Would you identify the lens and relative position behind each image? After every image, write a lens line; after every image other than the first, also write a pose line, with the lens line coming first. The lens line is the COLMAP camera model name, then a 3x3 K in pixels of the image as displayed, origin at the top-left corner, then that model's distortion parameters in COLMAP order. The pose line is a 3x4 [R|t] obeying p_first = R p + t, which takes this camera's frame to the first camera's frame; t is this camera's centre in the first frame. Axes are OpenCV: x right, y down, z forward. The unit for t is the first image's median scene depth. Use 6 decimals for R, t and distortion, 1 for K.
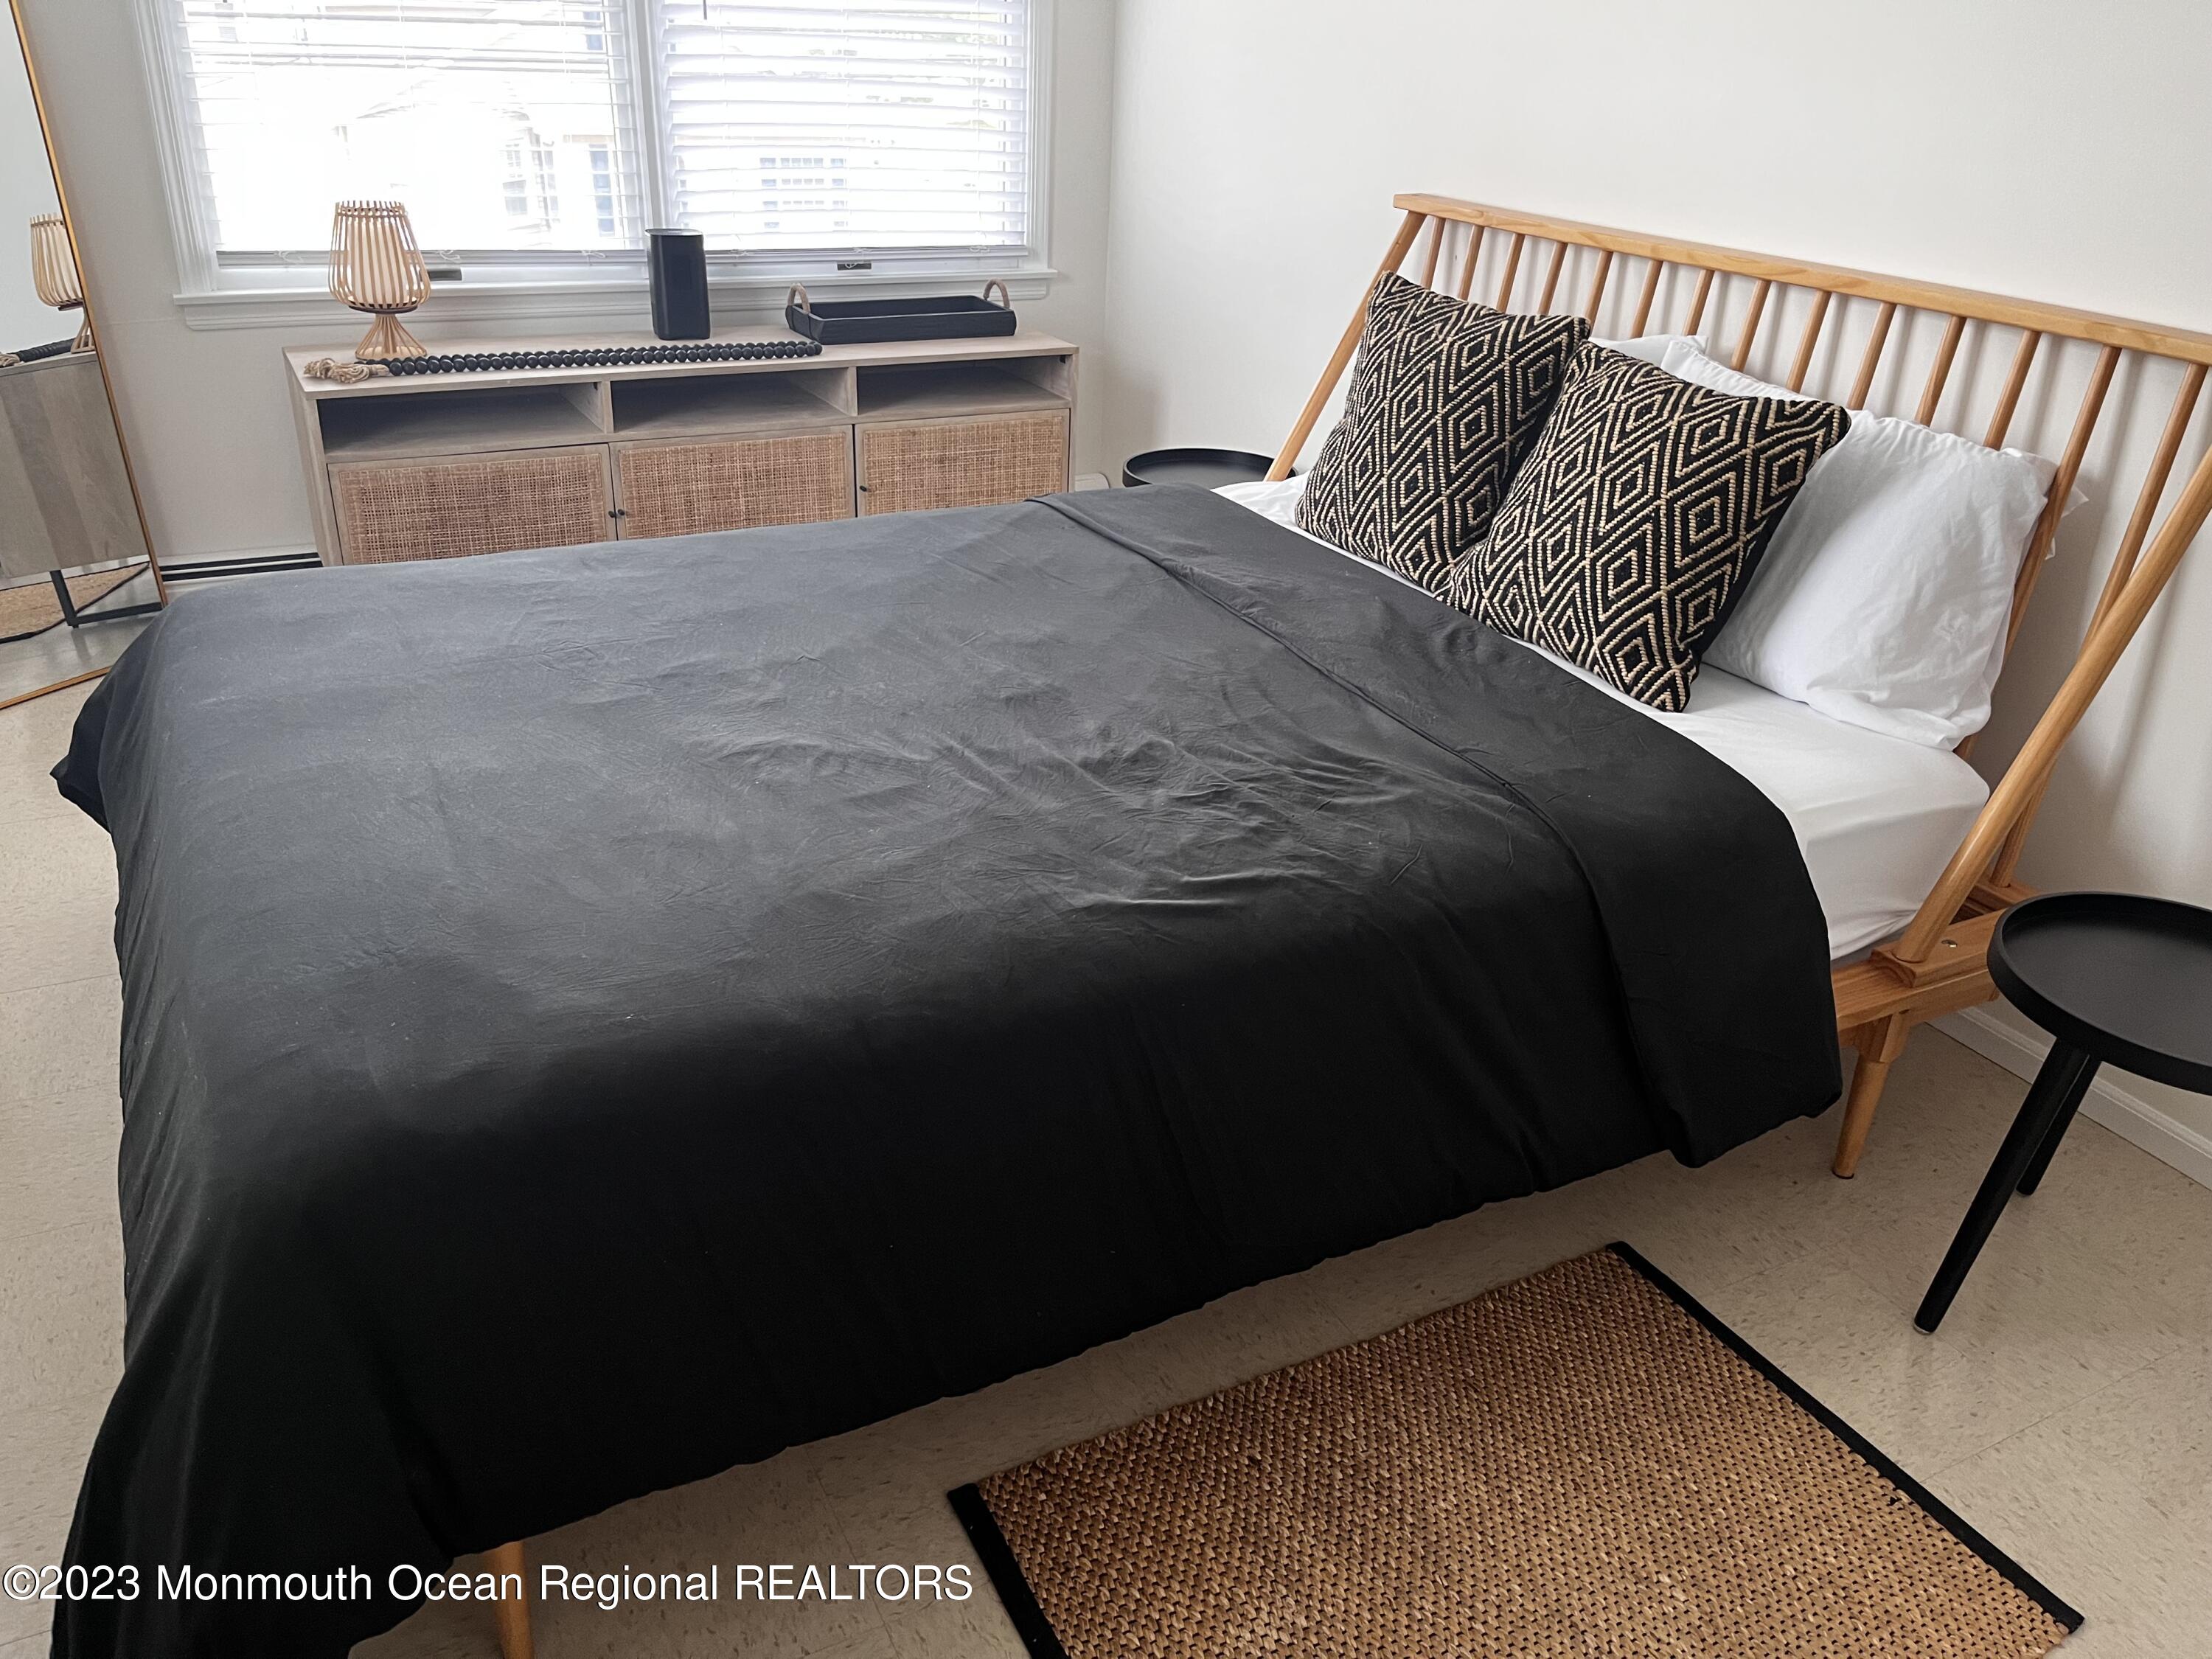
lens RADIAL K [[1689.8, 0, 1109.7], [0, 1689.8, 835.5], [0, 0, 1]] dist [0.062762, -0.096959]
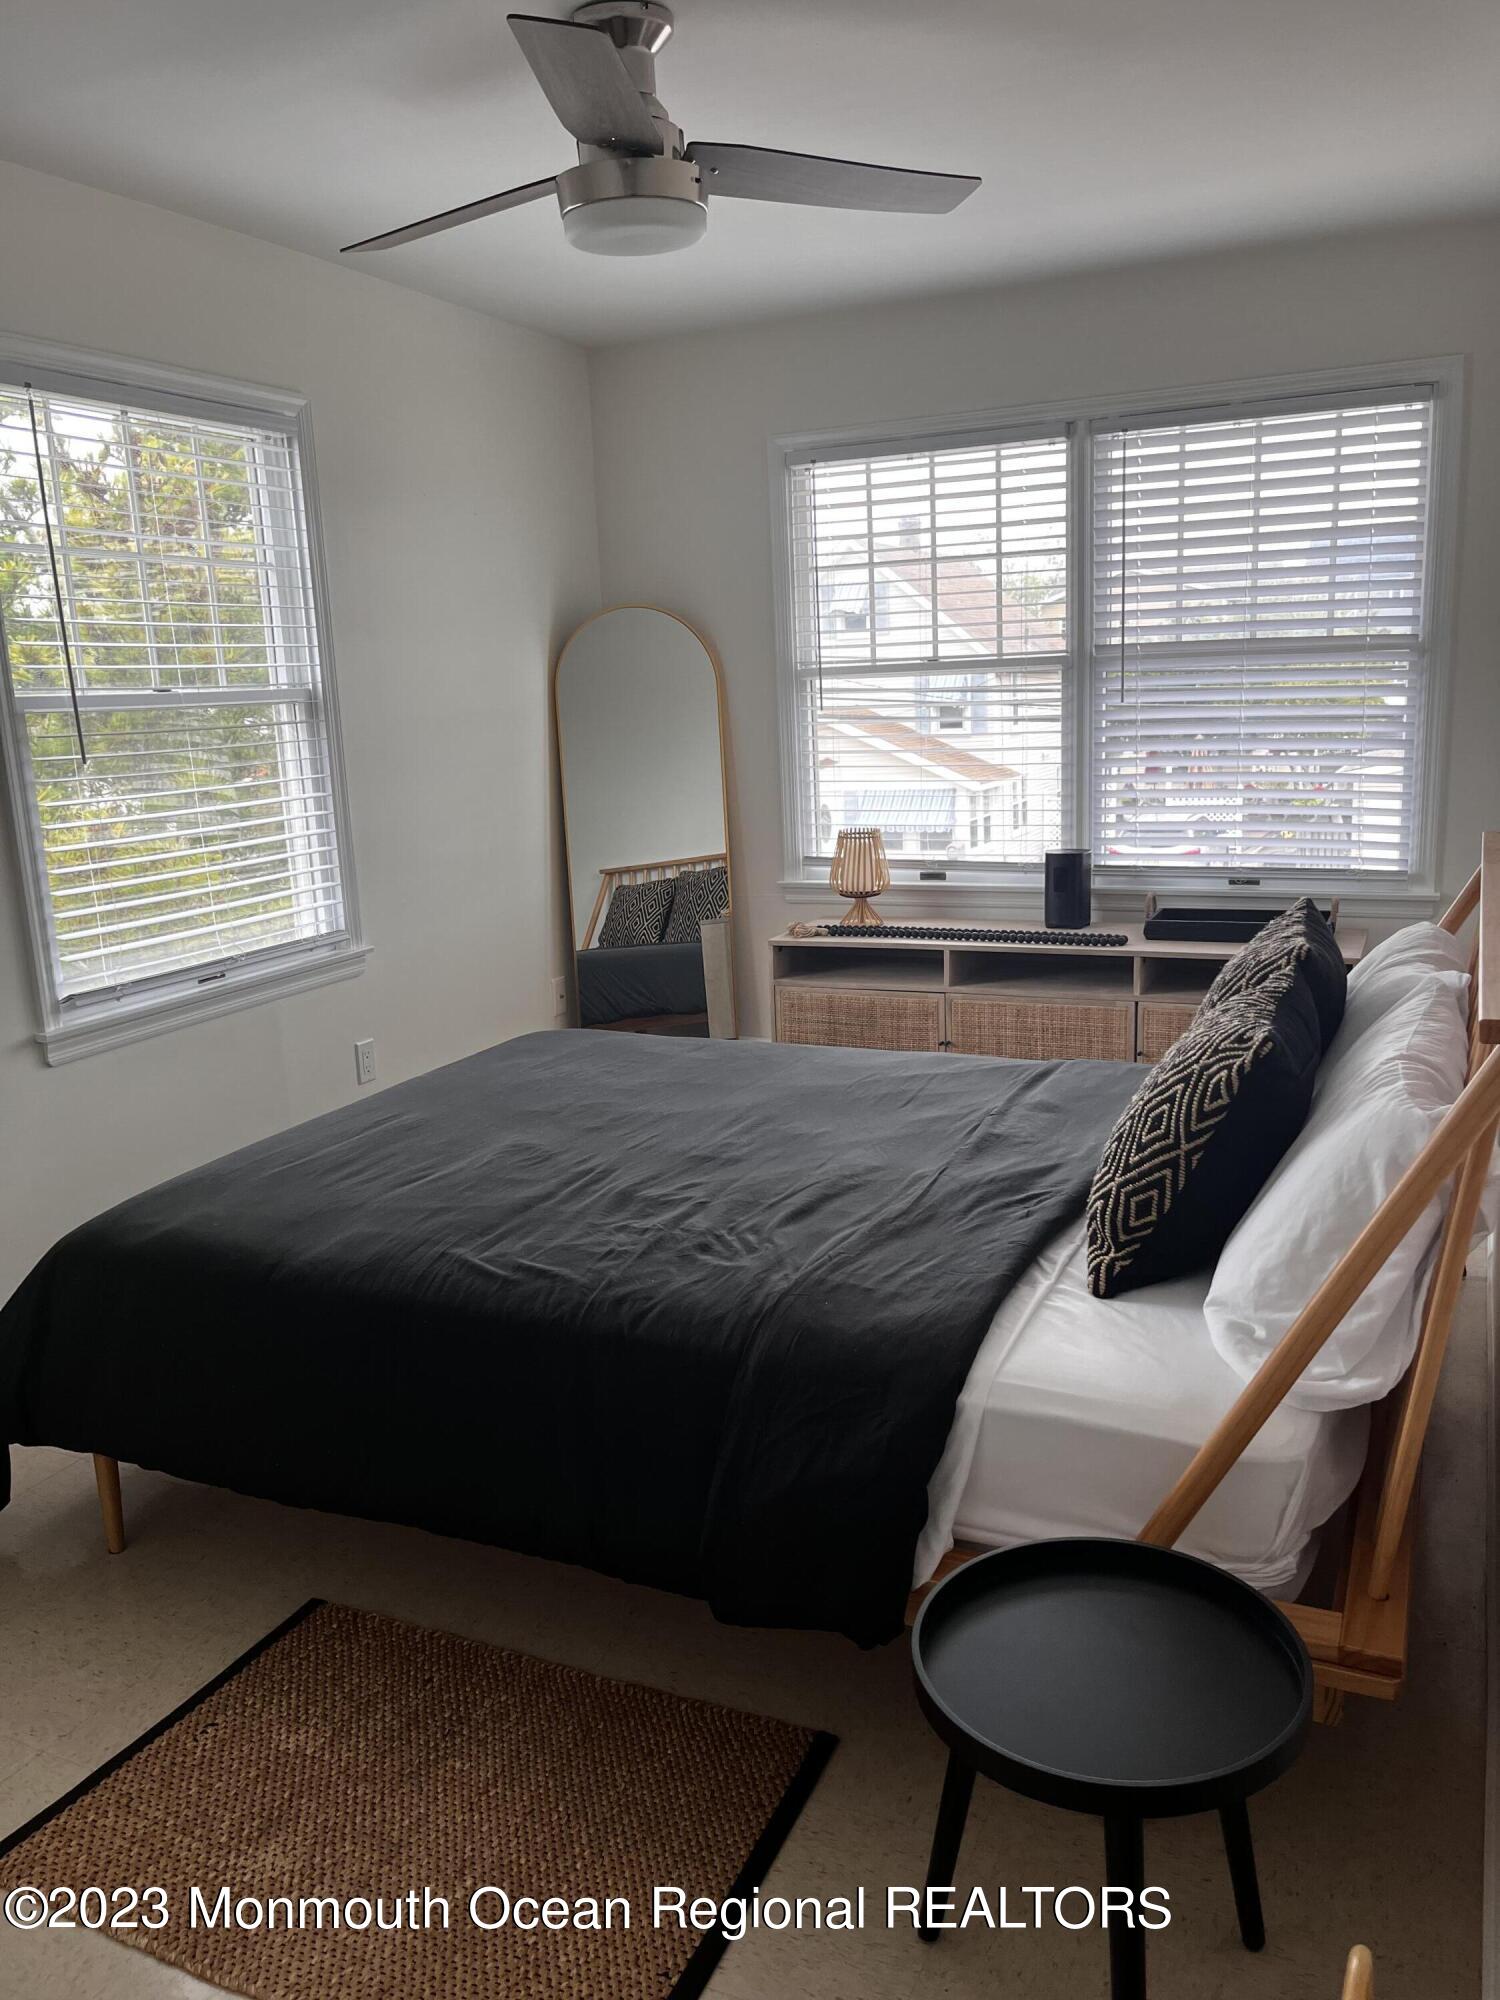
lens RADIAL K [[1527.9, 0, 762.5], [0, 1527.9, 996.9], [0, 0, 1]] dist [0.062762, -0.096959]
pose [[0.599829, 0.099518, -0.793915, 0.625360], [-0.289944, 0.951831, -0.099749, -0.062054], [0.745747, 0.290023, 0.599791, 0.146724]]
